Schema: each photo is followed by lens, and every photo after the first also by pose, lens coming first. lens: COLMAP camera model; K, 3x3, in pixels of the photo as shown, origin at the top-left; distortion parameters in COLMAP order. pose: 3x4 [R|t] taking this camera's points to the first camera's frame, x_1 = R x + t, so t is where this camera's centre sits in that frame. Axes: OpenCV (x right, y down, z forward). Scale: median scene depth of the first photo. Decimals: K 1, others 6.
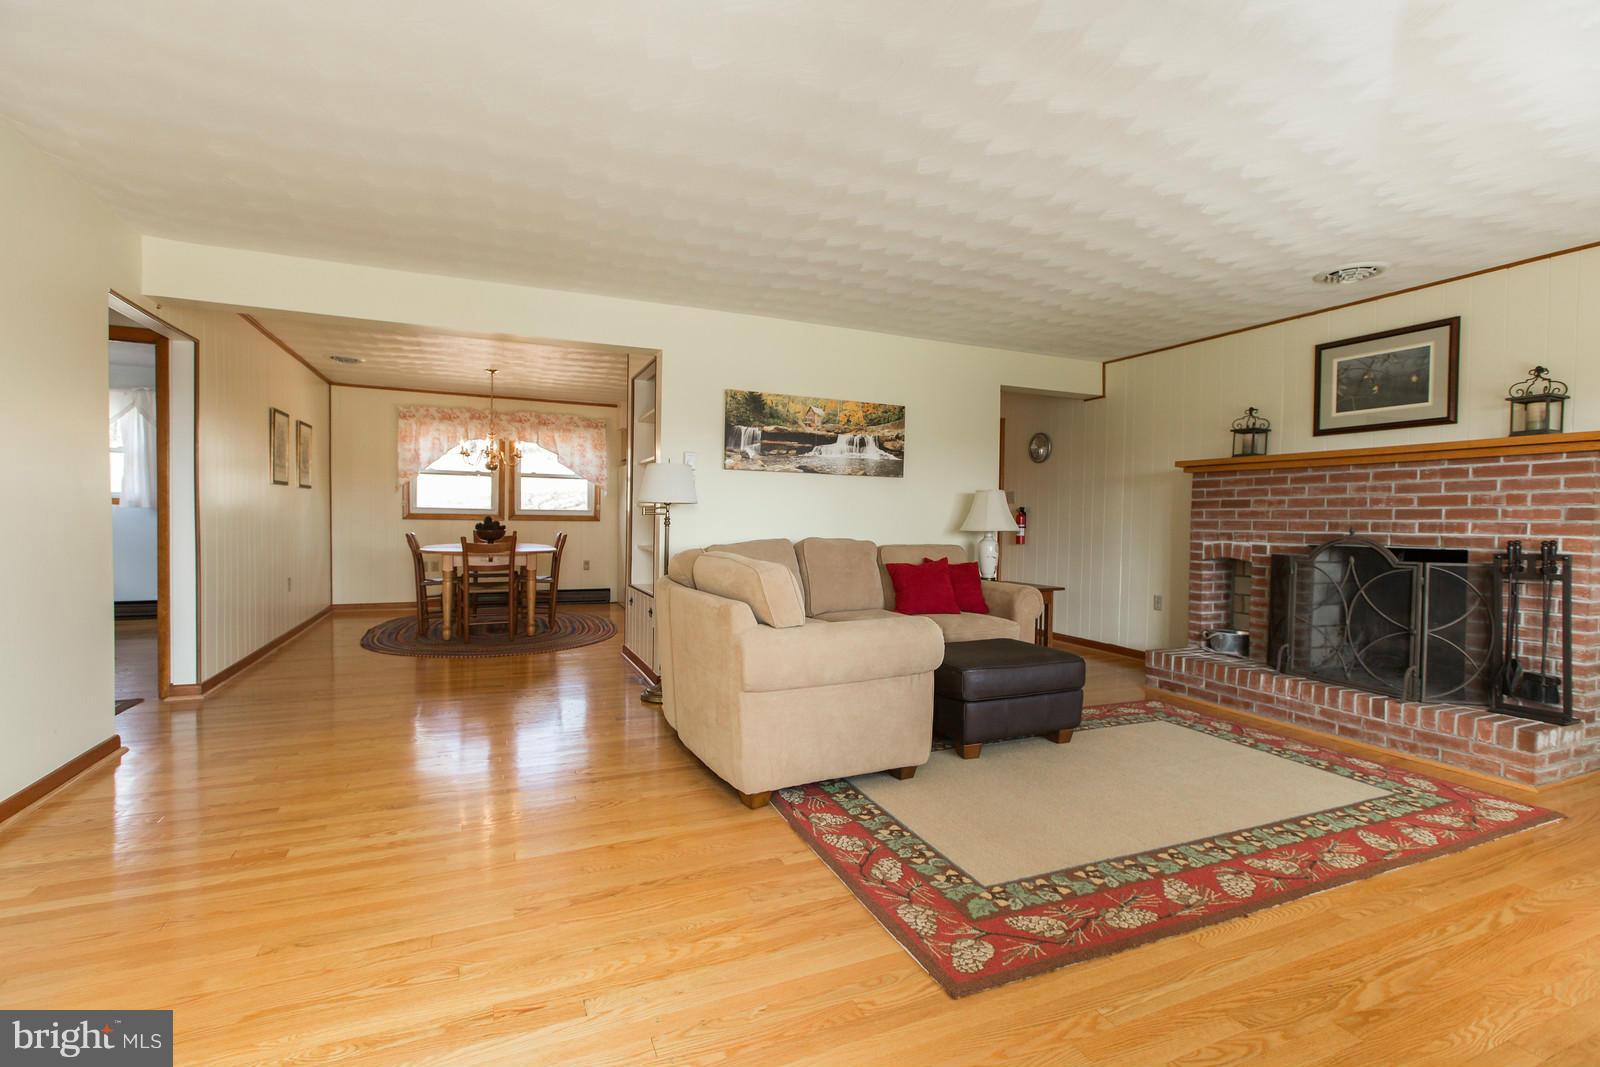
lens RADIAL K [[704.6, 0, 797.0], [0, 704.6, 535.0], [0, 0, 1]] dist [0.001893, 0.000297]
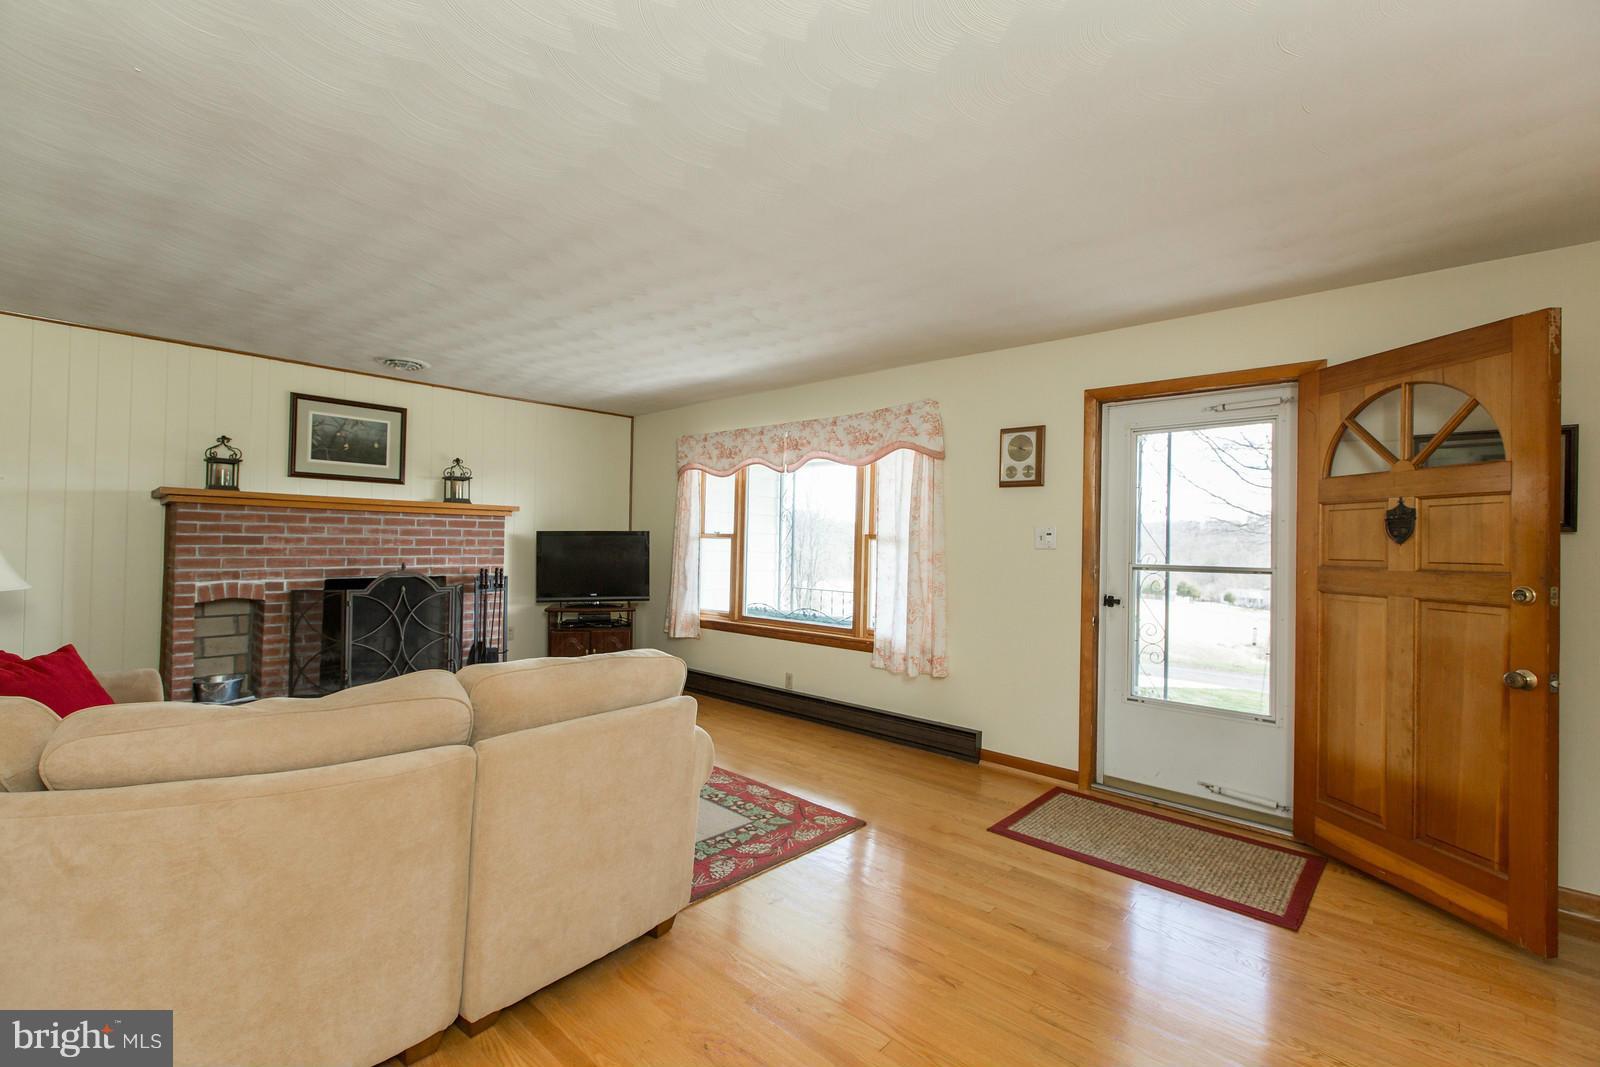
lens RADIAL K [[704.6, 0, 797.0], [0, 704.6, 535.0], [0, 0, 1]] dist [0.001893, 0.000297]
pose [[-0.398796, -0.015272, 0.916912, -0.561222], [-0.004913, 0.999883, 0.014517, -0.071529], [-0.917027, 0.001285, -0.398824, 0.727715]]
